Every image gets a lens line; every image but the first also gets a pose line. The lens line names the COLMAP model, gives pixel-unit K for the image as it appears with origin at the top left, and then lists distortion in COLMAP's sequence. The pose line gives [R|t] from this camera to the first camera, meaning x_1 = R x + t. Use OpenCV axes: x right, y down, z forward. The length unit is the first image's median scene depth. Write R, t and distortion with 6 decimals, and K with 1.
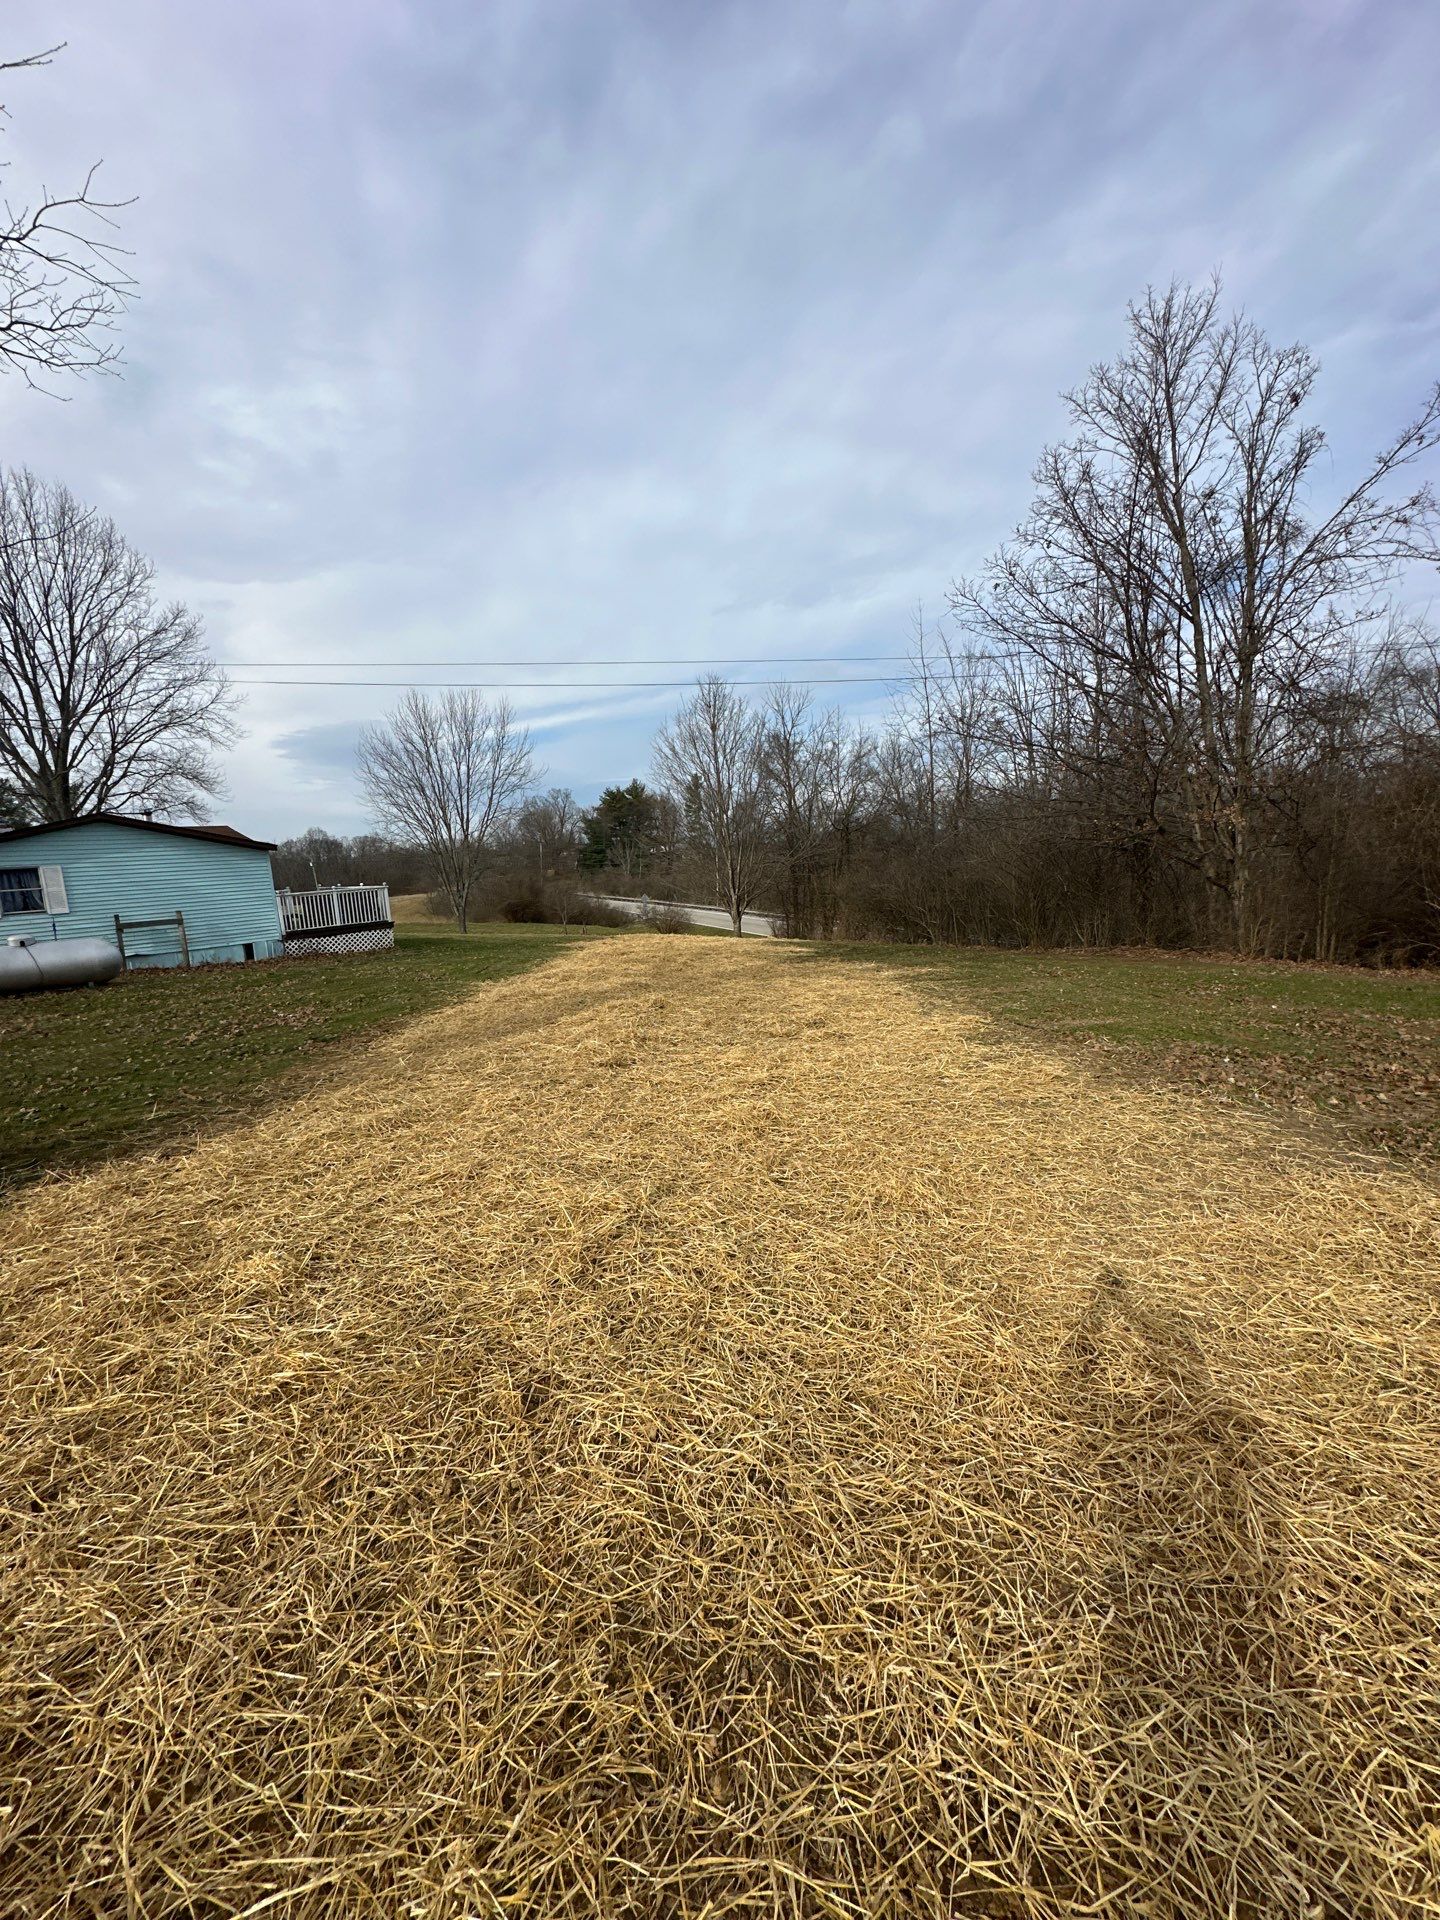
lens RADIAL K [[765.2, 0, 720.0], [0, 765.2, 960.0], [0, 0, 1]] dist [-0.001035, -0.000002]
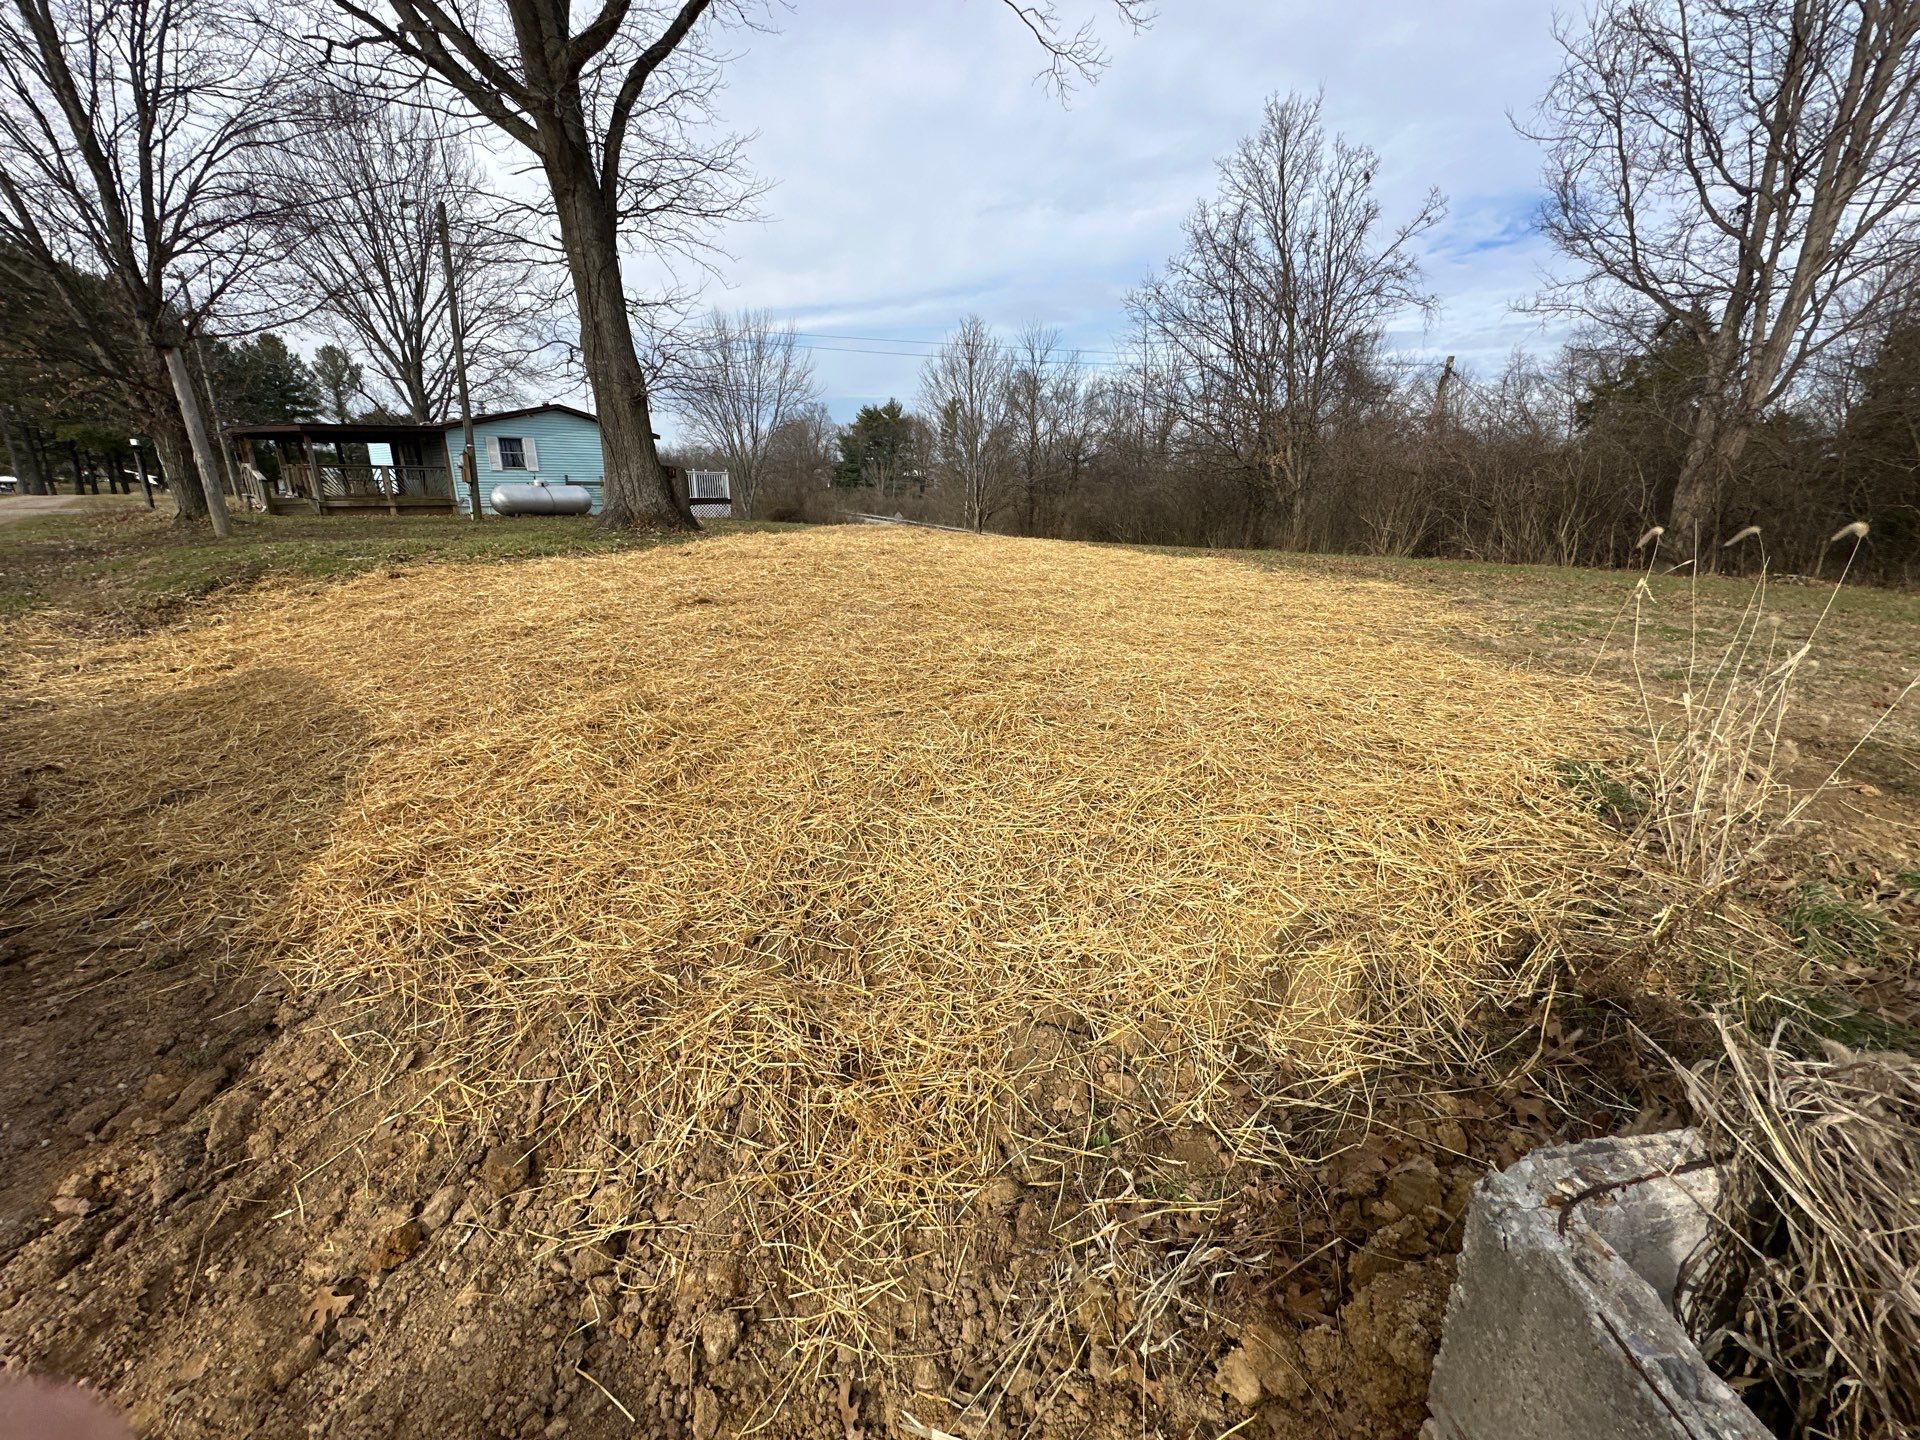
lens RADIAL K [[765.2, 0, 960.0], [0, 765.2, 720.0], [0, 0, 1]] dist [-0.001035, -0.000002]
pose [[0.997323, 0.072862, 0.006100, 0.006651], [-0.072897, 0.984404, 0.160109, 0.047436], [0.005661, -0.160125, 0.987080, -0.227755]]
